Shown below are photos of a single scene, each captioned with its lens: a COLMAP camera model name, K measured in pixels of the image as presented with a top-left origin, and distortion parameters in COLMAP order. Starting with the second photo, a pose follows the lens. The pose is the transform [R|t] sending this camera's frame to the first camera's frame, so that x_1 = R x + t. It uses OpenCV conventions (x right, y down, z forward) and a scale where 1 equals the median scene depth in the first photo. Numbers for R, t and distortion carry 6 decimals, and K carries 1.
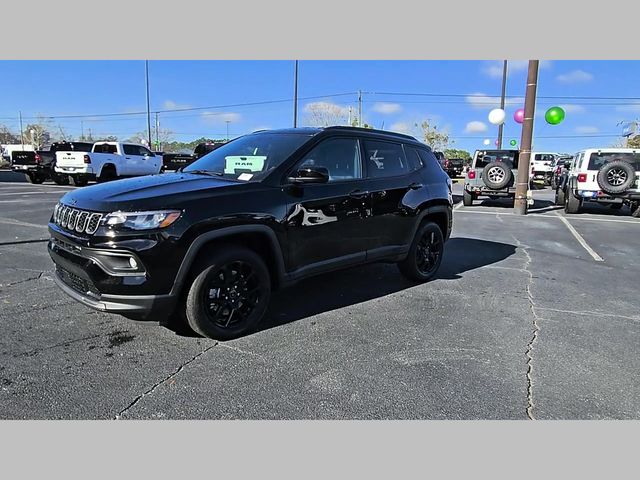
lens RADIAL K [[445.7, 0, 313.2], [0, 445.7, 236.6], [0, 0, 1]] dist [0.007727, -0.005620]
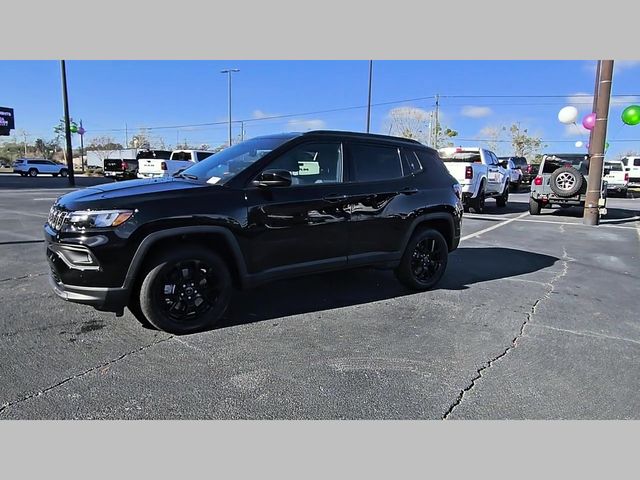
lens RADIAL K [[445.7, 0, 313.7], [0, 445.7, 239.1], [0, 0, 1]] dist [0.007727, -0.005620]
pose [[0.981866, 0.027351, -0.187590, 0.230283], [-0.029022, 0.999560, -0.006167, 0.003145], [0.187339, 0.011499, 0.982228, 0.015174]]
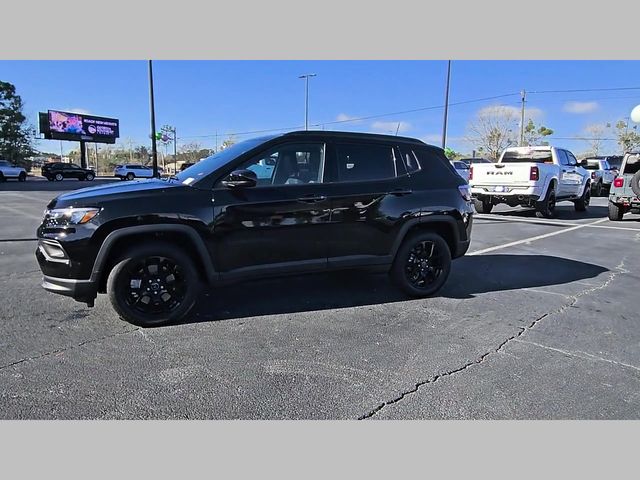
lens RADIAL K [[445.7, 0, 314.0], [0, 445.7, 240.4], [0, 0, 1]] dist [0.007727, -0.005620]
pose [[0.927060, 0.048315, -0.371787, 0.449027], [-0.052838, 0.998601, -0.001981, -0.002753], [0.371171, 0.021481, 0.928316, 0.089631]]
